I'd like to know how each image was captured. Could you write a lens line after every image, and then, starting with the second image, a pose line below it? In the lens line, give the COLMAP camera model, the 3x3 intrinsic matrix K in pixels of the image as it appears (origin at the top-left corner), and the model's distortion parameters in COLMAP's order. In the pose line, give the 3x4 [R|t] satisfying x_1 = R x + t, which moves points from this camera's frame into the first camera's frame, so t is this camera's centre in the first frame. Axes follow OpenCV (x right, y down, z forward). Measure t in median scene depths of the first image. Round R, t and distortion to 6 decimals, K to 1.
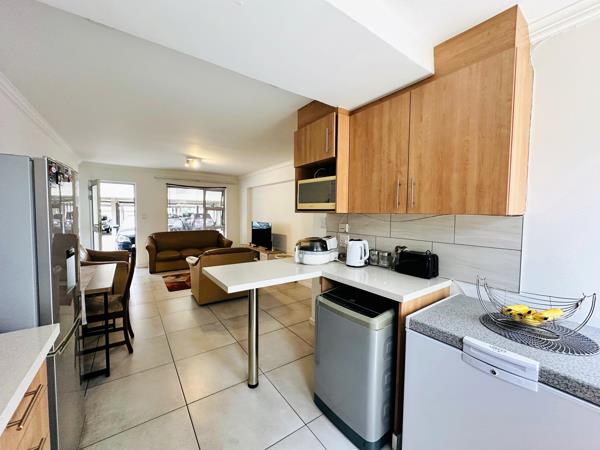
lens RADIAL K [[241.3, 0, 298.3], [0, 241.3, 223.7], [0, 0, 1]] dist [-0.002363, -0.000157]
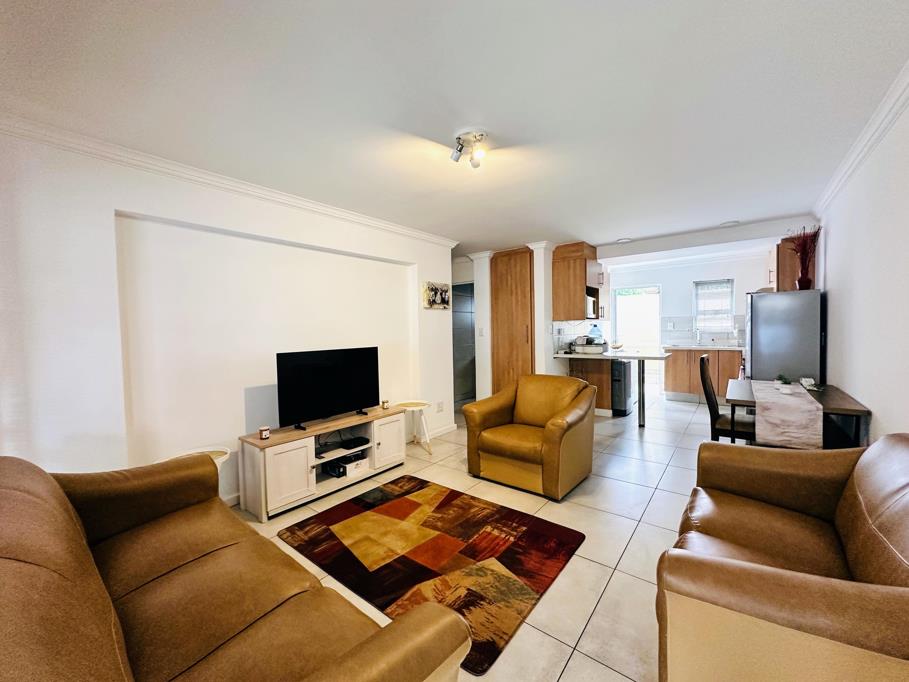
lens RADIAL K [[365.5, 0, 451.5], [0, 365.5, 340.3], [0, 0, 1]] dist [-0.002363, -0.000157]
pose [[-0.285872, -0.035782, 0.957599, -2.321110], [0.060738, 0.996617, 0.055372, -0.124889], [-0.956341, 0.073992, -0.282732, 3.107695]]
